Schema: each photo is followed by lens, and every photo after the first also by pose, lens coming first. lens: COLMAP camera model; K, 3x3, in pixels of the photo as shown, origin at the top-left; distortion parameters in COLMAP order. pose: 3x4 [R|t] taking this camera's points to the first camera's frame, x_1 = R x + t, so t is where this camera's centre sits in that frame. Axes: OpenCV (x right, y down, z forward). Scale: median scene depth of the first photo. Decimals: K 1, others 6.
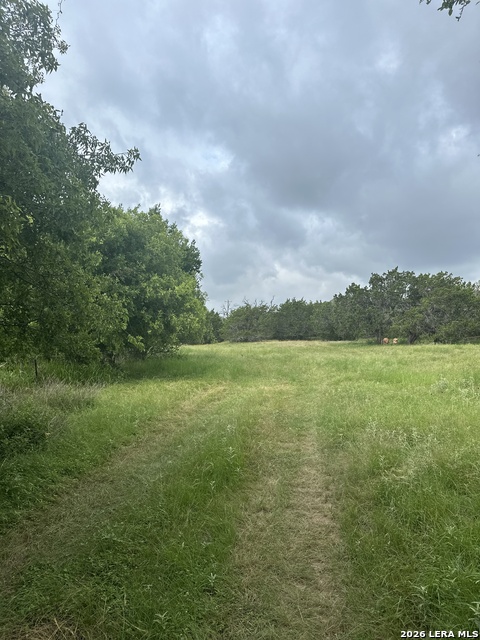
lens RADIAL K [[451.6, 0, 239.8], [0, 451.6, 321.1], [0, 0, 1]] dist [-0.007446, -0.002341]
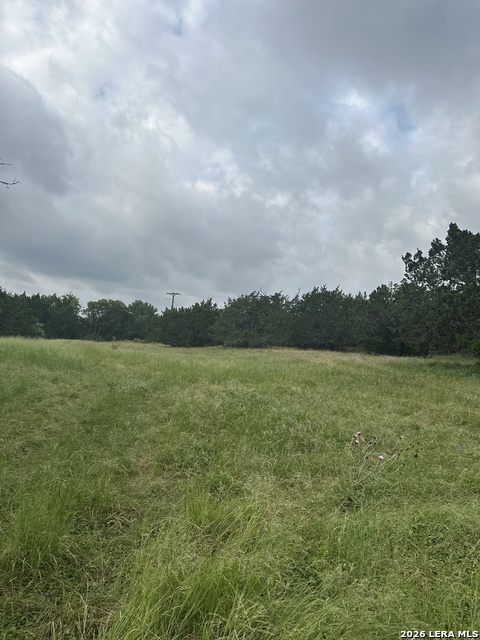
lens RADIAL K [[451.6, 0, 240.1], [0, 451.6, 319.1], [0, 0, 1]] dist [-0.007446, -0.002341]
pose [[0.994789, 0.060753, -0.081872, 0.055941], [-0.062066, 0.997980, -0.013583, 0.014411], [0.080881, 0.018594, 0.996550, 0.345527]]
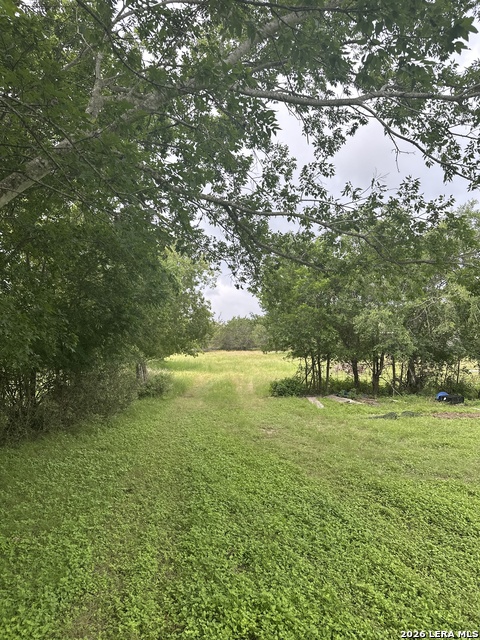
lens RADIAL K [[451.6, 0, 240.1], [0, 451.6, 321.3], [0, 0, 1]] dist [-0.007446, -0.002341]
pose [[0.992019, 0.002583, 0.126061, -0.031068], [0.000164, 0.999763, -0.021779, -0.010127], [-0.126087, 0.021626, 0.991783, -0.211899]]
